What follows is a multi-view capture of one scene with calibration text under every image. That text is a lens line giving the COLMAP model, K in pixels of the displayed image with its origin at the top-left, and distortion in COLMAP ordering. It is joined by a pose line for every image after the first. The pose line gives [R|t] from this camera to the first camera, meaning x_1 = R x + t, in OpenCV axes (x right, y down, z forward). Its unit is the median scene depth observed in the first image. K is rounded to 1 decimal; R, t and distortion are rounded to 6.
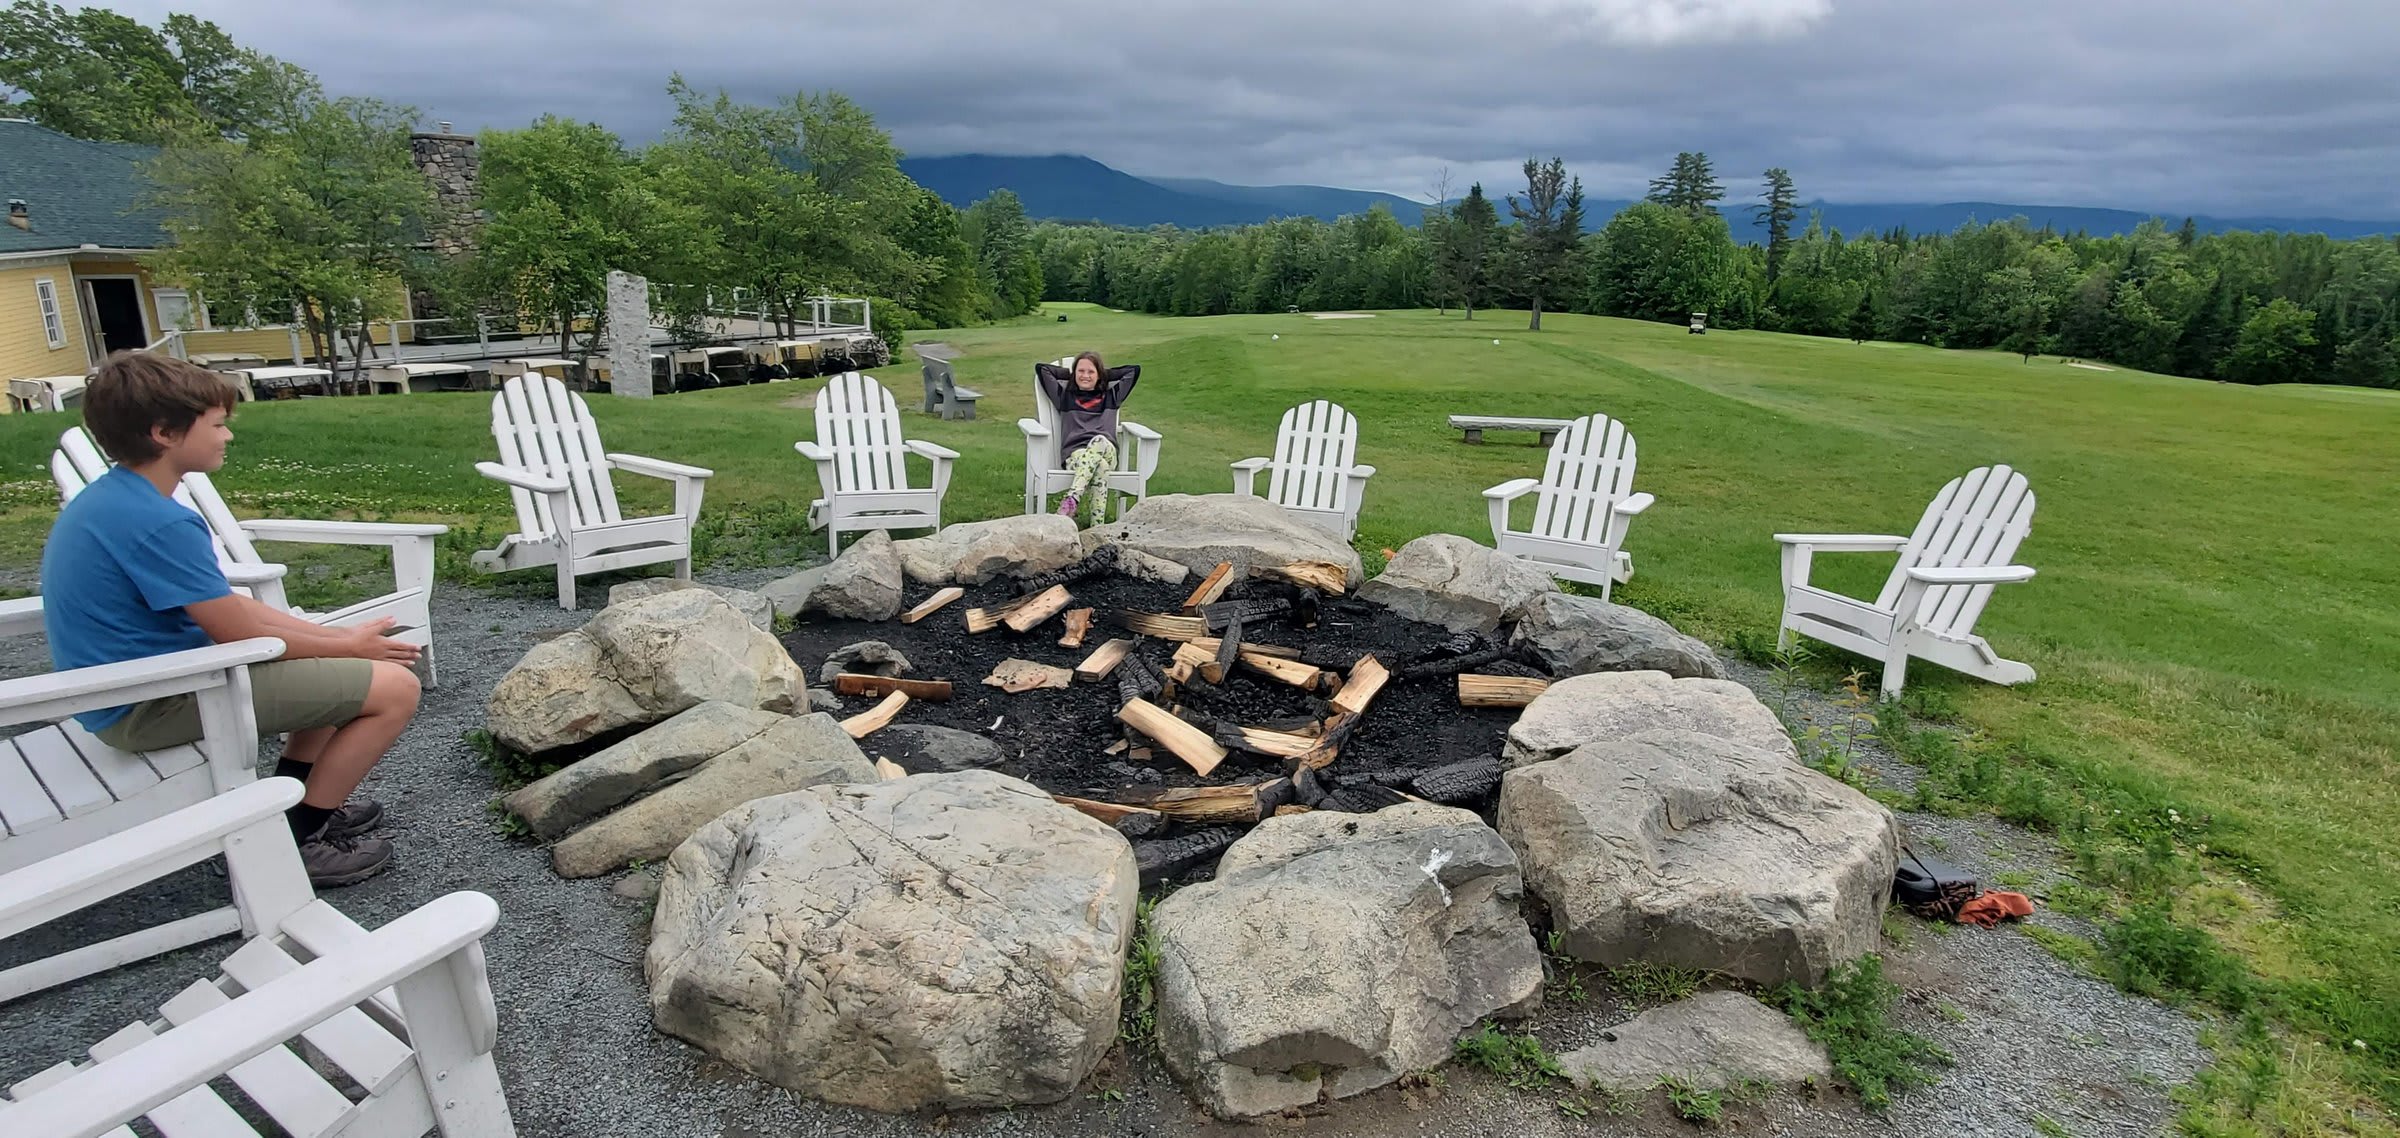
lens RADIAL K [[1230.7, 0, 1200.0], [0, 1230.7, 569.0], [0, 0, 1]] dist [0.013506, -0.000125]
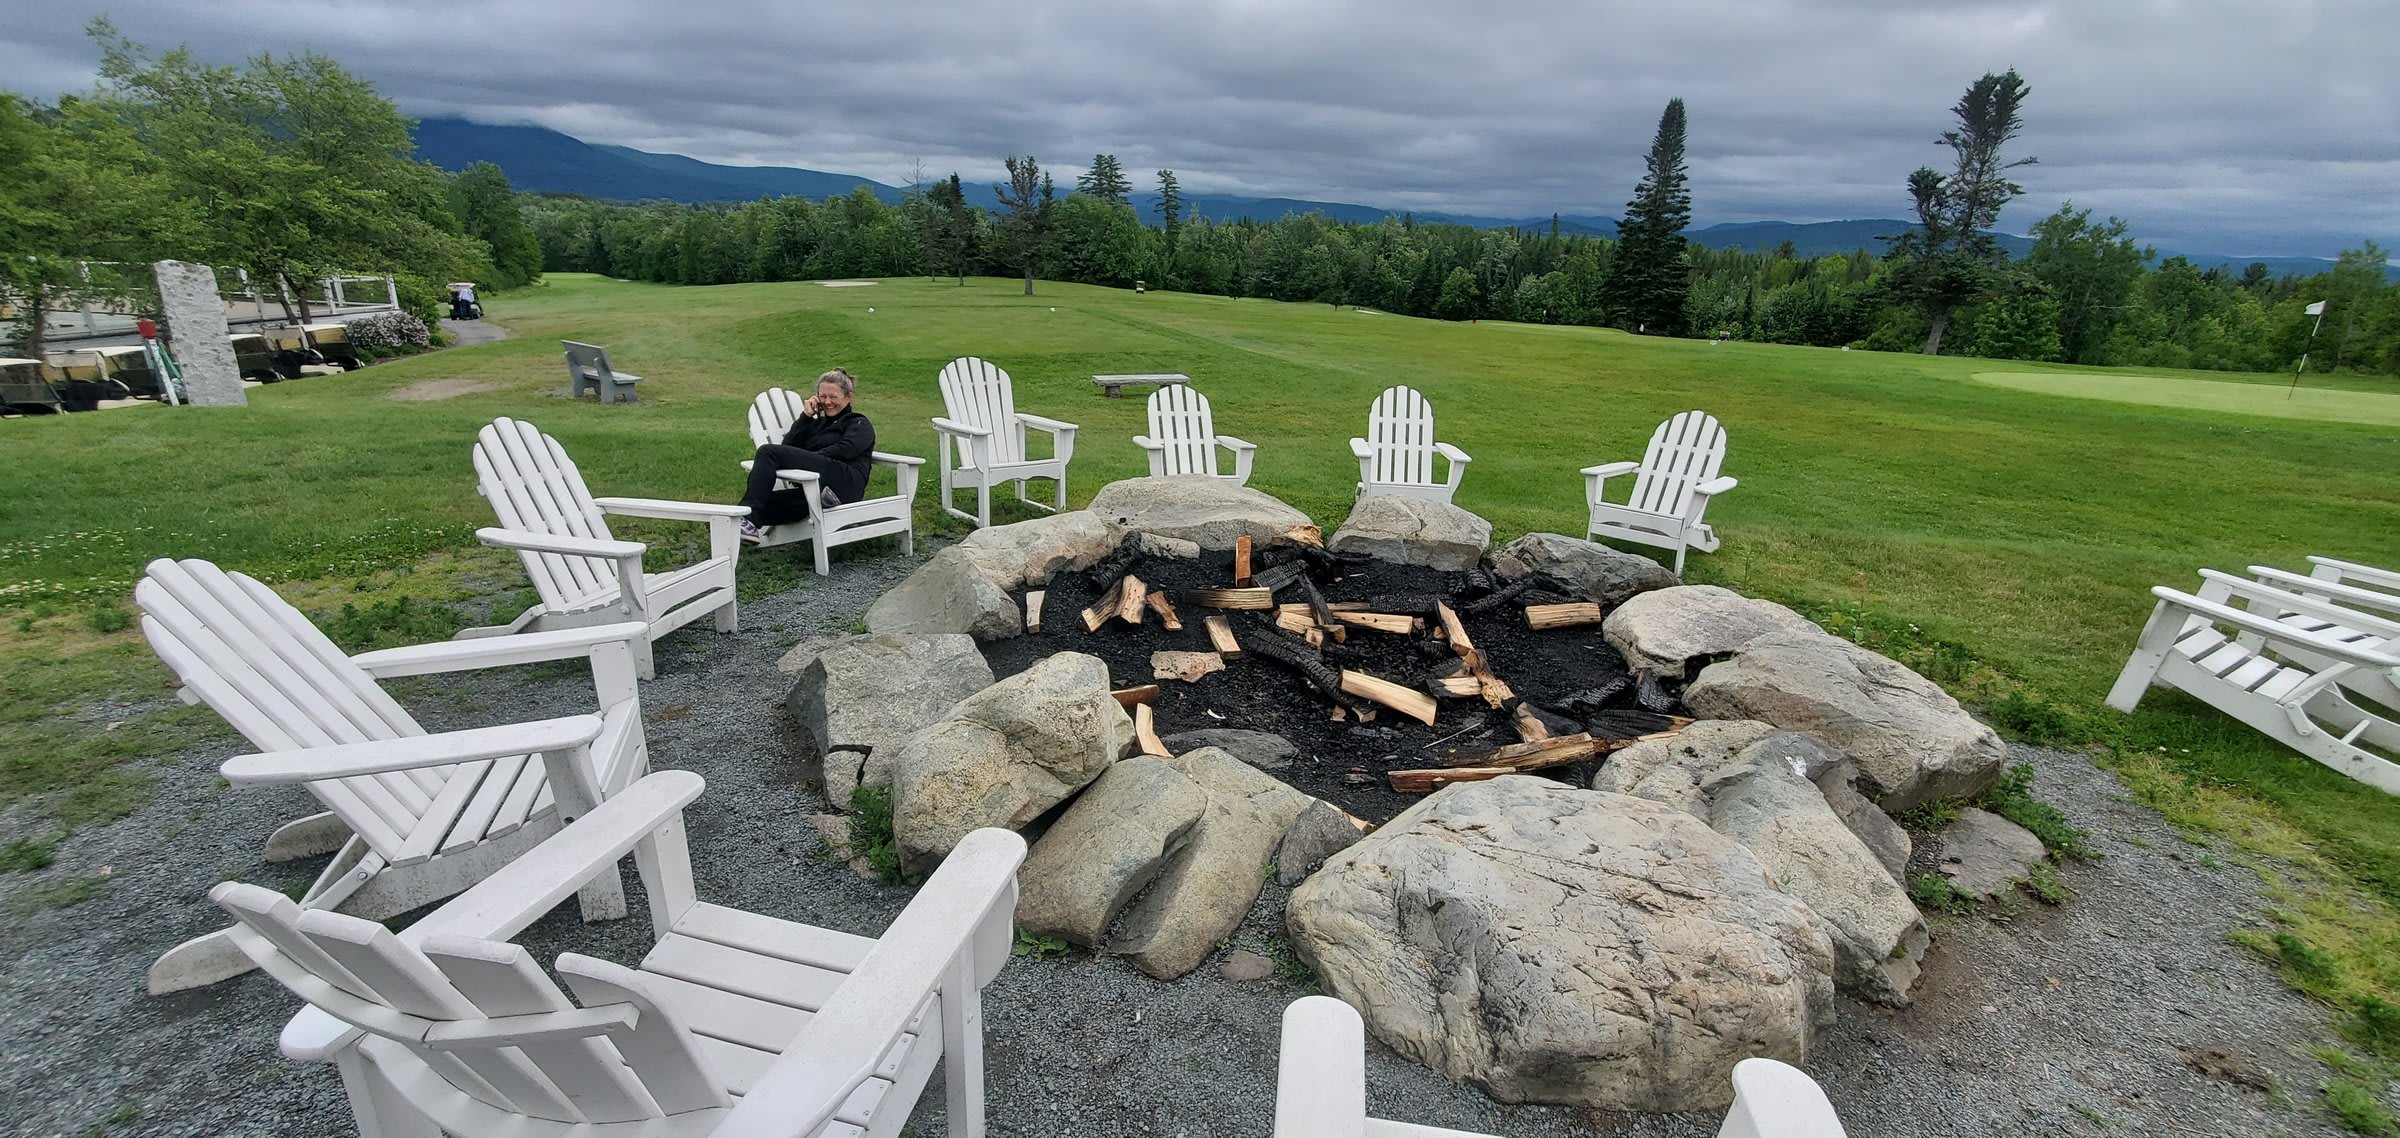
lens RADIAL K [[956.5, 0, 1200.0], [0, 956.5, 569.0], [0, 0, 1]] dist [0.001343, -0.000268]
pose [[0.896215, -0.139229, 0.421206, -0.131448], [0.100913, 0.988565, 0.112051, -0.026112], [-0.431990, -0.057917, 0.900017, 0.057148]]
